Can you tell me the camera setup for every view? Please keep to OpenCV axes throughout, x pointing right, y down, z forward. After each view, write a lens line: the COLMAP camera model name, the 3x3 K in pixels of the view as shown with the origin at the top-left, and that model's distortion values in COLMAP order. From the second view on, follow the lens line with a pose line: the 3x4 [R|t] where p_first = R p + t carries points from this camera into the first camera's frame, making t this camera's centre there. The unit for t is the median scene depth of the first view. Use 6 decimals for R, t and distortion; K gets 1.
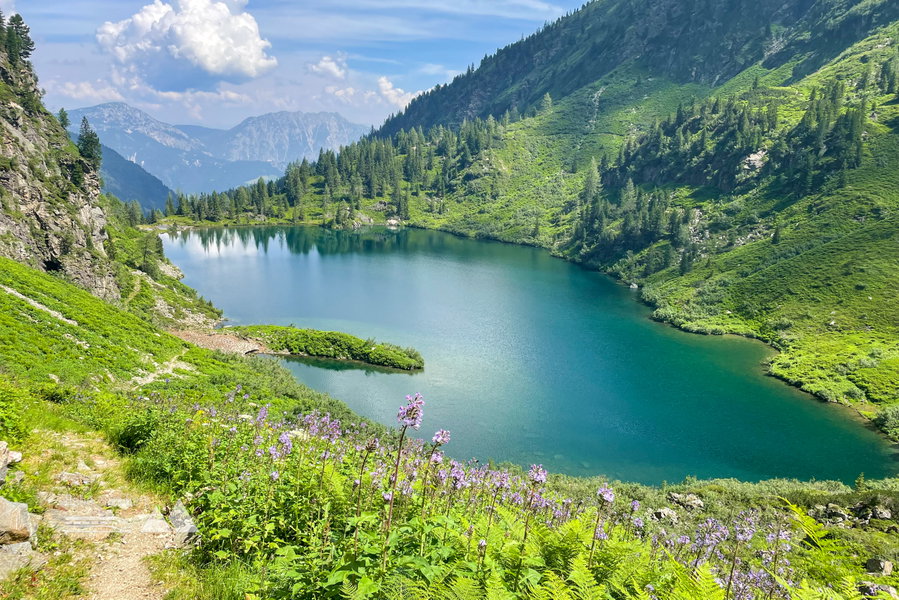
lens RADIAL K [[700.8, 0, 440.6], [0, 700.8, 269.1], [0, 0, 1]] dist [0.002989, -0.002400]
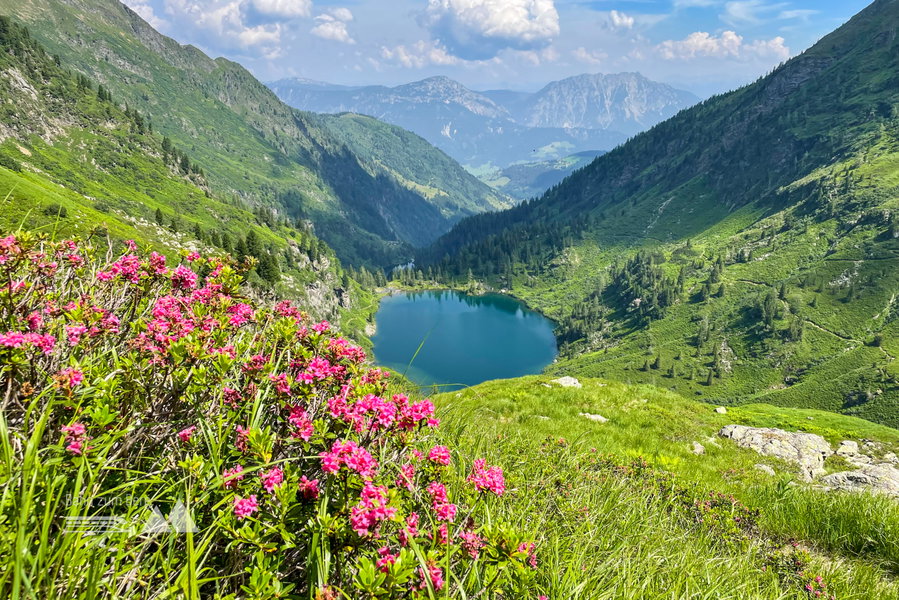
lens RADIAL K [[700.8, 0, 449.4], [0, 700.8, 299.5], [0, 0, 1]] dist [0.002989, -0.002400]
pose [[0.907664, 0.105286, -0.406278, 0.065005], [-0.051027, 0.988525, 0.142175, -0.035158], [0.416585, -0.108316, 0.902621, -0.084627]]
